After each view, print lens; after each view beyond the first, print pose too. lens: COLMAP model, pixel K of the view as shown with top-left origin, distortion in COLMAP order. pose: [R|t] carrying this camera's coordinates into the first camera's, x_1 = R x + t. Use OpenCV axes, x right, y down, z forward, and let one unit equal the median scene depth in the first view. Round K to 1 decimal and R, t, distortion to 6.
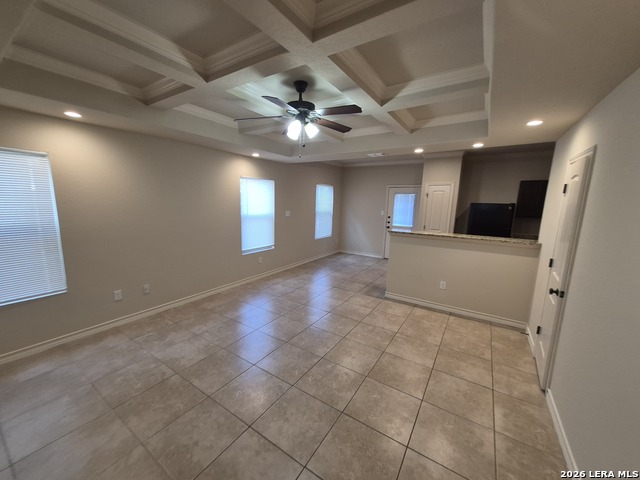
lens RADIAL K [[252.0, 0, 315.2], [0, 252.0, 241.6], [0, 0, 1]] dist [0.006012, -0.000743]
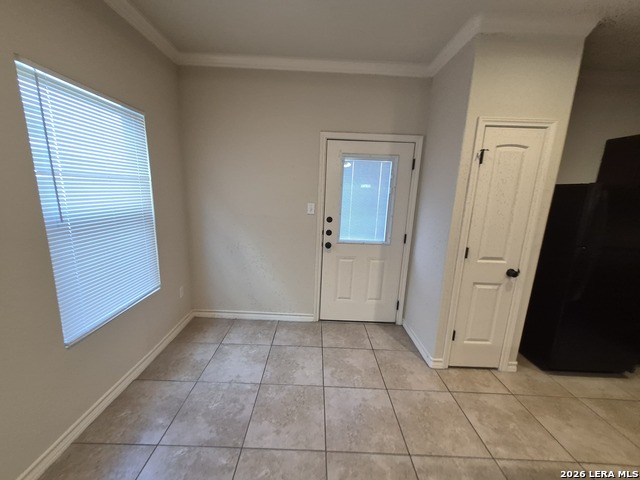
lens RADIAL K [[252.0, 0, 315.2], [0, 252.0, 241.6], [0, 0, 1]] dist [0.006012, -0.000743]
pose [[0.832839, -0.103311, 0.543789, 0.063141], [0.071436, 0.994273, 0.079487, -0.095252], [-0.548886, -0.027353, 0.835449, 0.692456]]
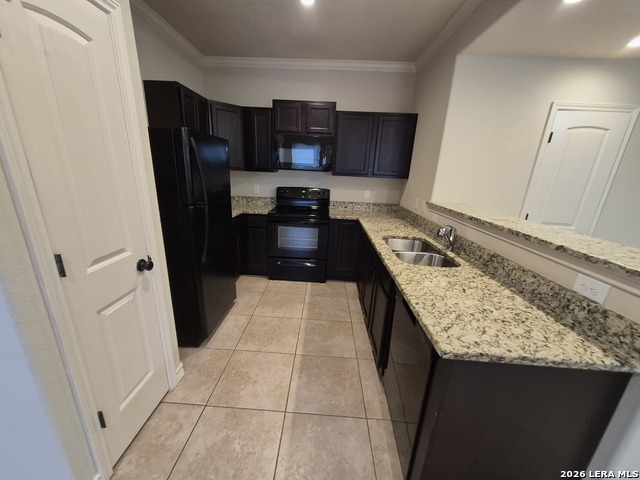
lens RADIAL K [[252.0, 0, 315.2], [0, 252.0, 241.6], [0, 0, 1]] dist [0.006012, -0.000743]
pose [[-0.514736, -0.288898, 0.807208, 0.193804], [0.088234, 0.918667, 0.385054, -0.096852], [-0.852796, 0.269424, -0.447380, 0.780572]]
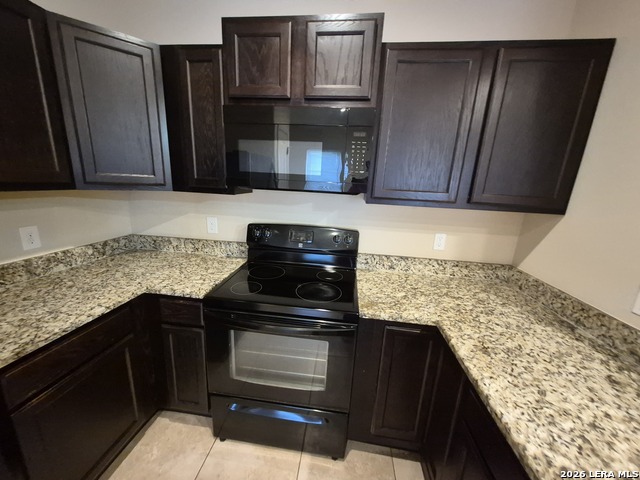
lens RADIAL K [[256.1, 0, 313.9], [0, 256.1, 239.6], [0, 0, 1]] dist [0.016650, 0.000111]
pose [[-0.429184, -0.250609, 0.867754, 0.420181], [0.095299, 0.942809, 0.319419, -0.068836], [-0.898176, 0.219786, -0.380756, 0.634977]]
